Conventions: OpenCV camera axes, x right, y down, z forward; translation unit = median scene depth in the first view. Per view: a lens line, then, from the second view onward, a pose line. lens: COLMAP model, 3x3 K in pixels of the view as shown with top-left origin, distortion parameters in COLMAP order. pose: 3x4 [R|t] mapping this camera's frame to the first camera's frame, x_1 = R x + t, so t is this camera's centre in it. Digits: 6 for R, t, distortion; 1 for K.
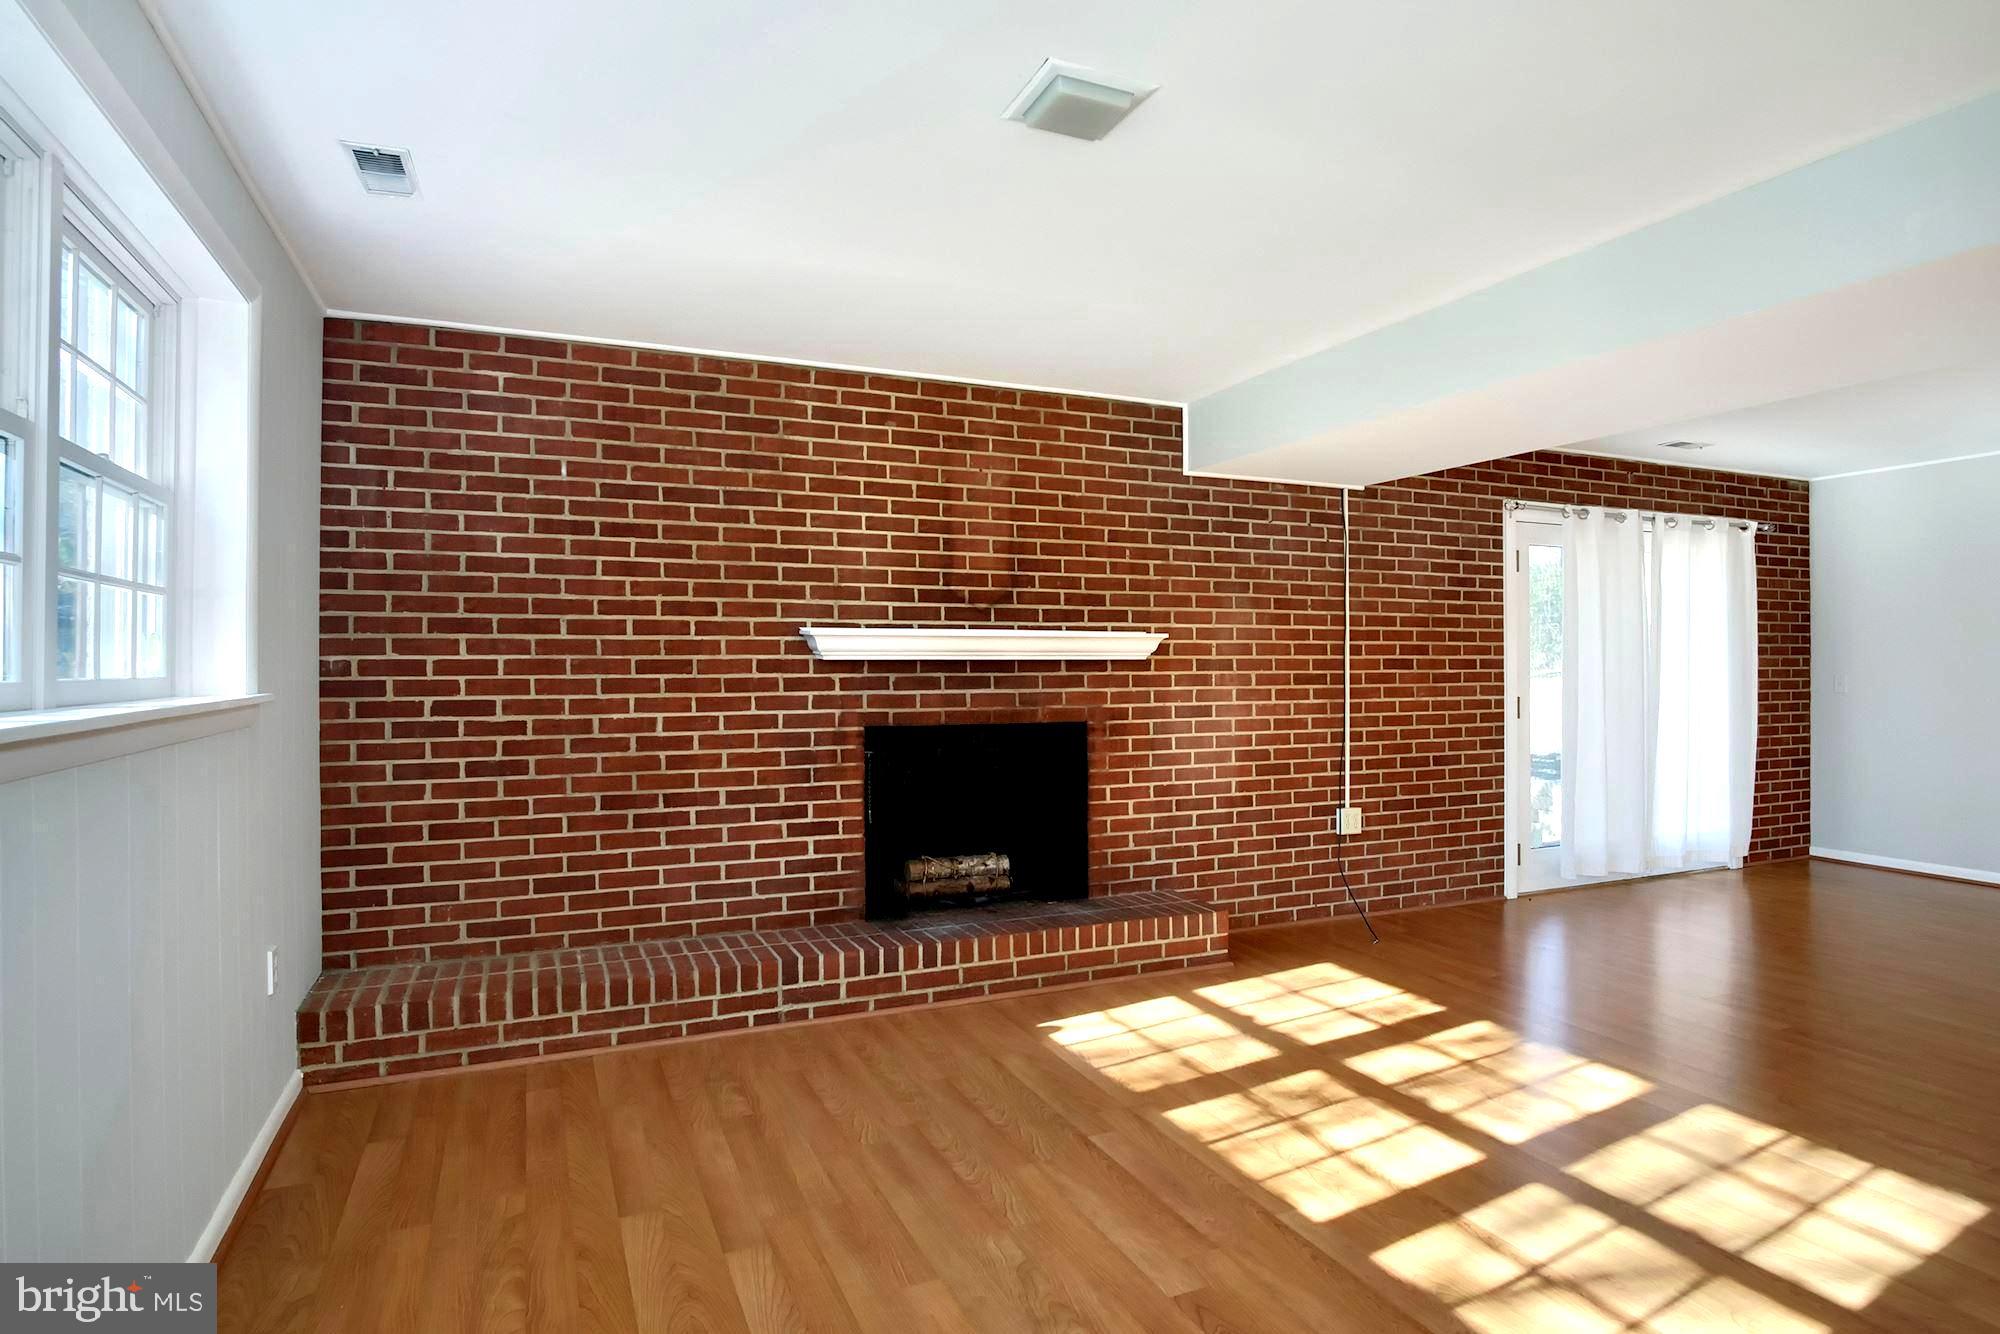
lens RADIAL K [[1082.3, 0, 1008.9], [0, 1082.3, 655.4], [0, 0, 1]] dist [-0.027950, -0.000168]
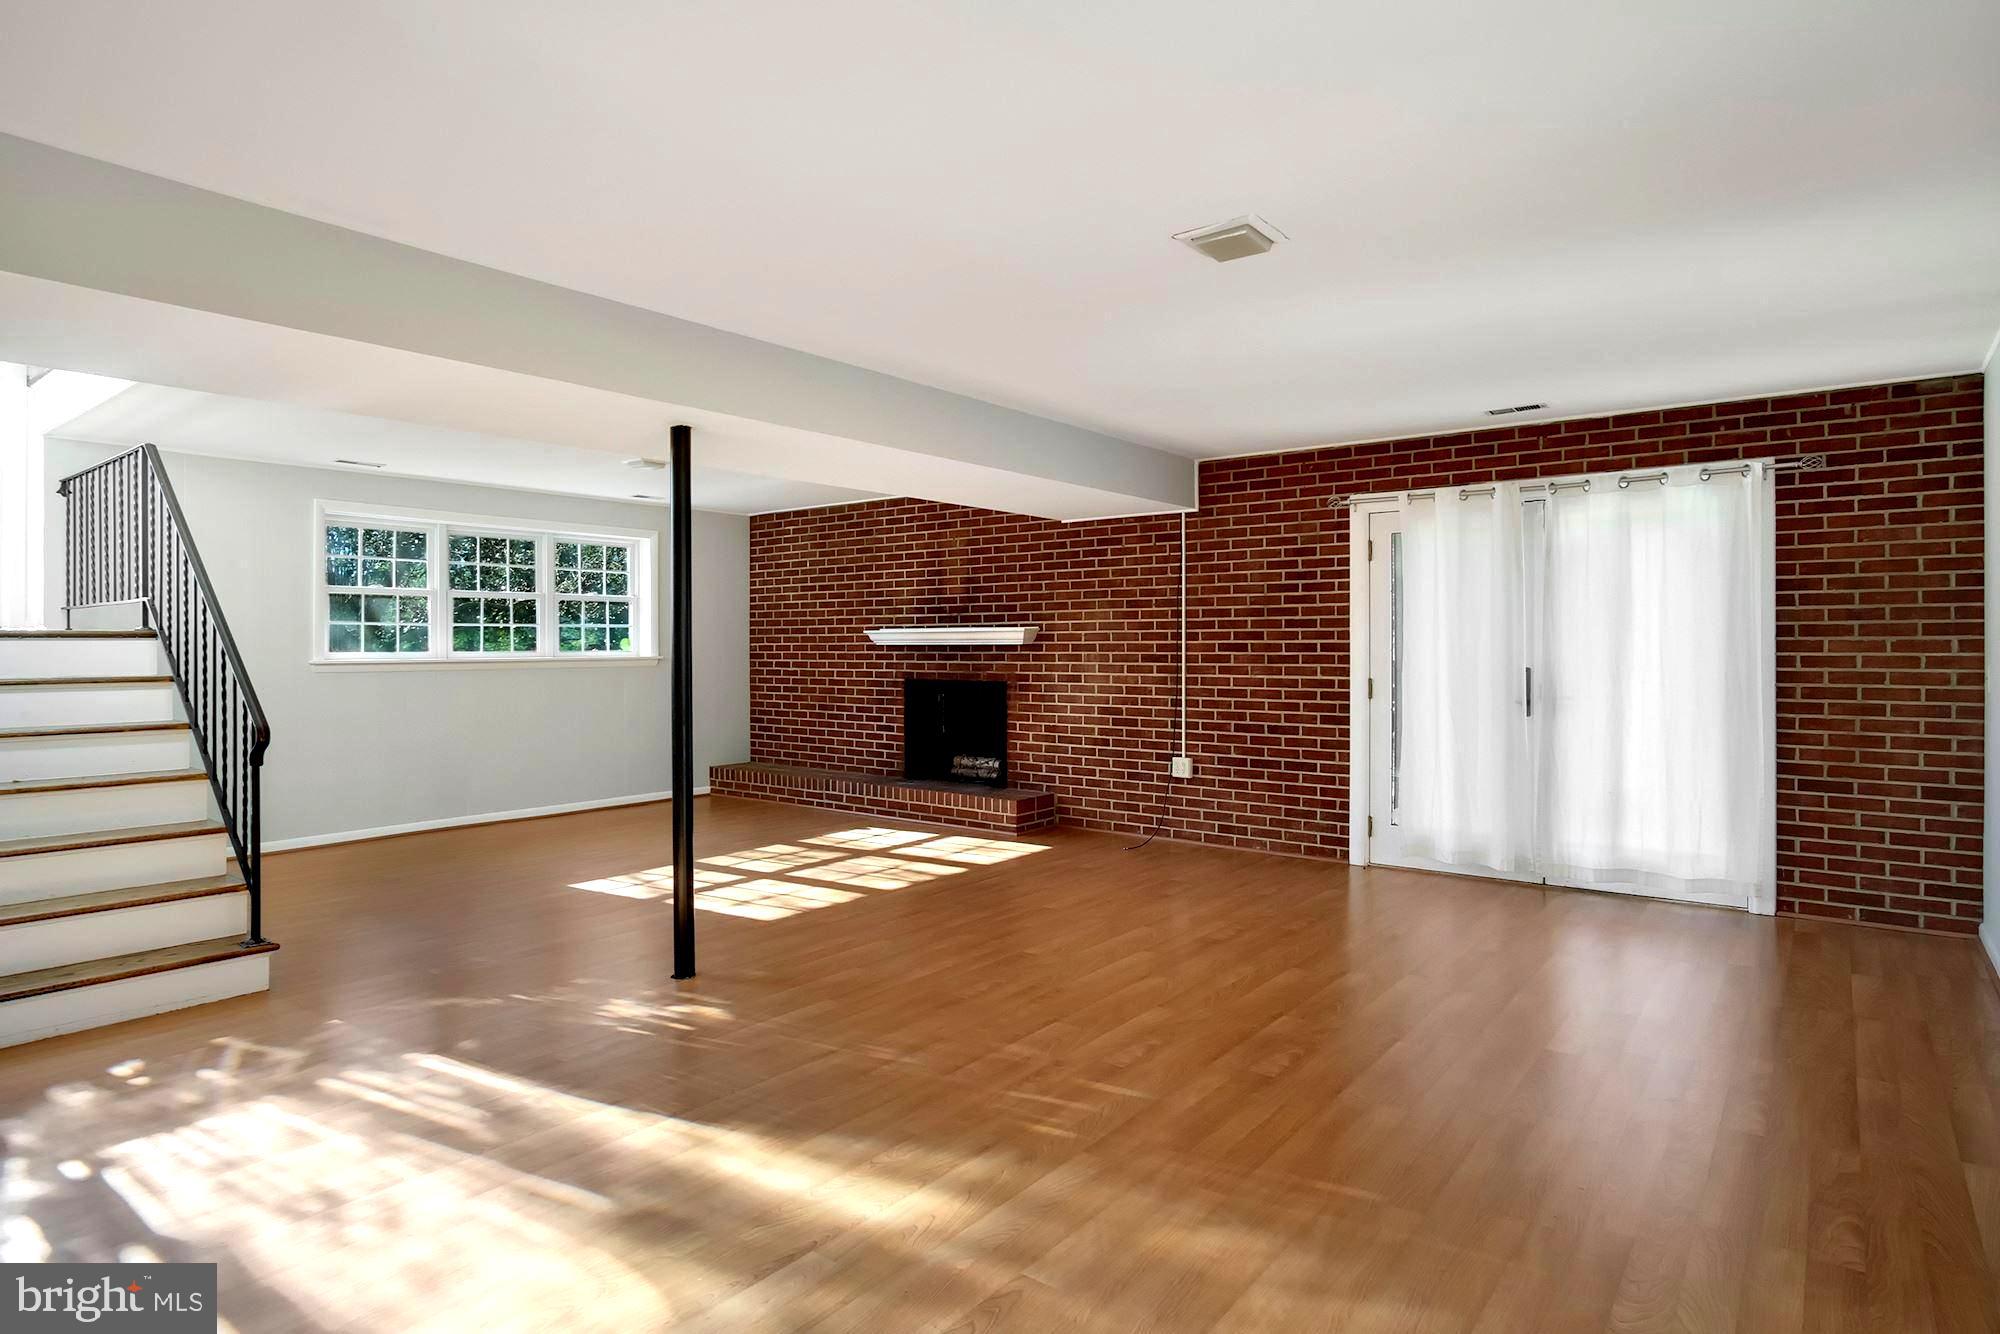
lens RADIAL K [[1082.3, 0, 1008.5], [0, 1082.3, 651.4], [0, 0, 1]] dist [-0.027950, -0.000168]
pose [[0.469449, 0.004038, -0.882951, 1.438526], [0.005909, 0.999953, 0.007715, 0.001779], [0.882940, -0.008840, 0.469403, 0.211539]]
